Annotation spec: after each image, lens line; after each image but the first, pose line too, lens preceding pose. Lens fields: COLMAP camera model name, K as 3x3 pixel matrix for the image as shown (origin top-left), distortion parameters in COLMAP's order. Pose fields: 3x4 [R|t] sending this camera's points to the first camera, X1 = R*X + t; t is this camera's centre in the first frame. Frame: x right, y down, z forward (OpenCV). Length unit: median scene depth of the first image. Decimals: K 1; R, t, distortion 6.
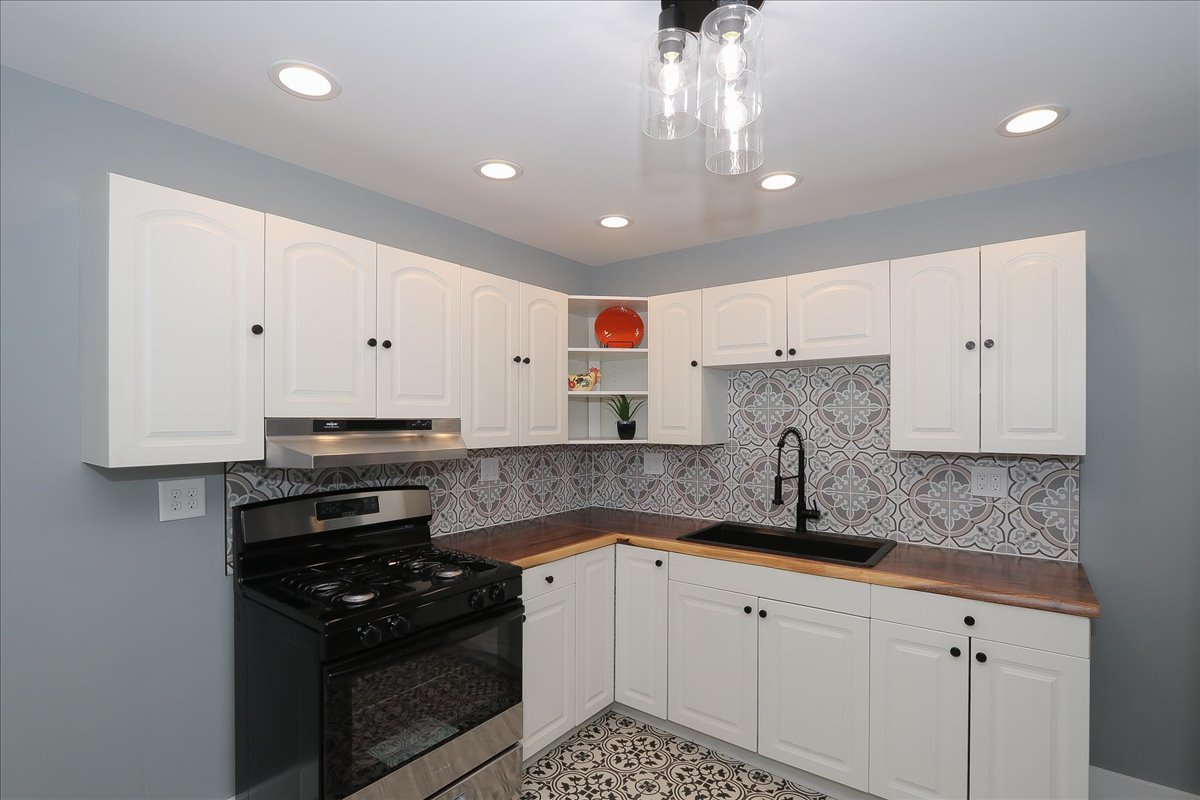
lens RADIAL K [[595.6, 0, 601.1], [0, 595.6, 417.9], [0, 0, 1]] dist [0.001857, 0.000109]
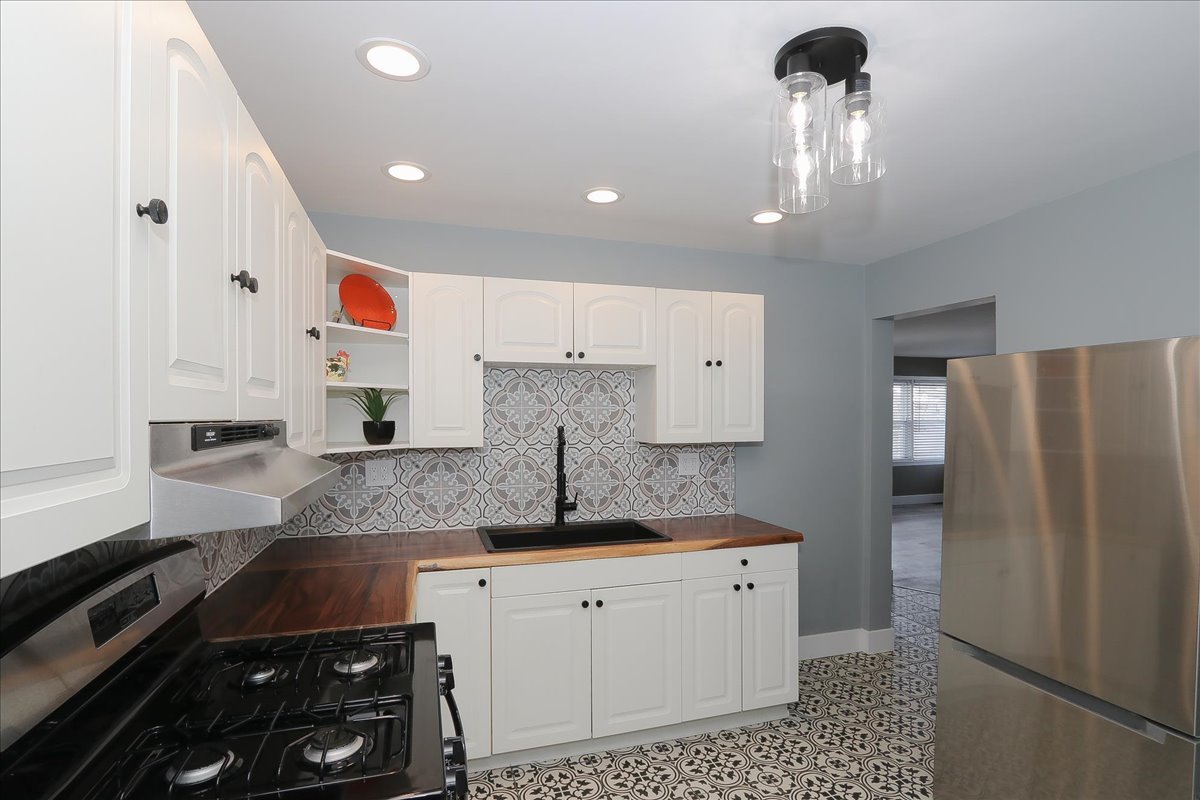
lens RADIAL K [[583.8, 0, 599.7], [0, 583.8, 422.4], [0, 0, 1]] dist [-0.022834, 0.001875]
pose [[0.575530, -0.009676, 0.817724, -0.470749], [0.000477, 0.999934, 0.011496, -0.002641], [-0.817781, -0.006226, 0.575496, 0.342864]]
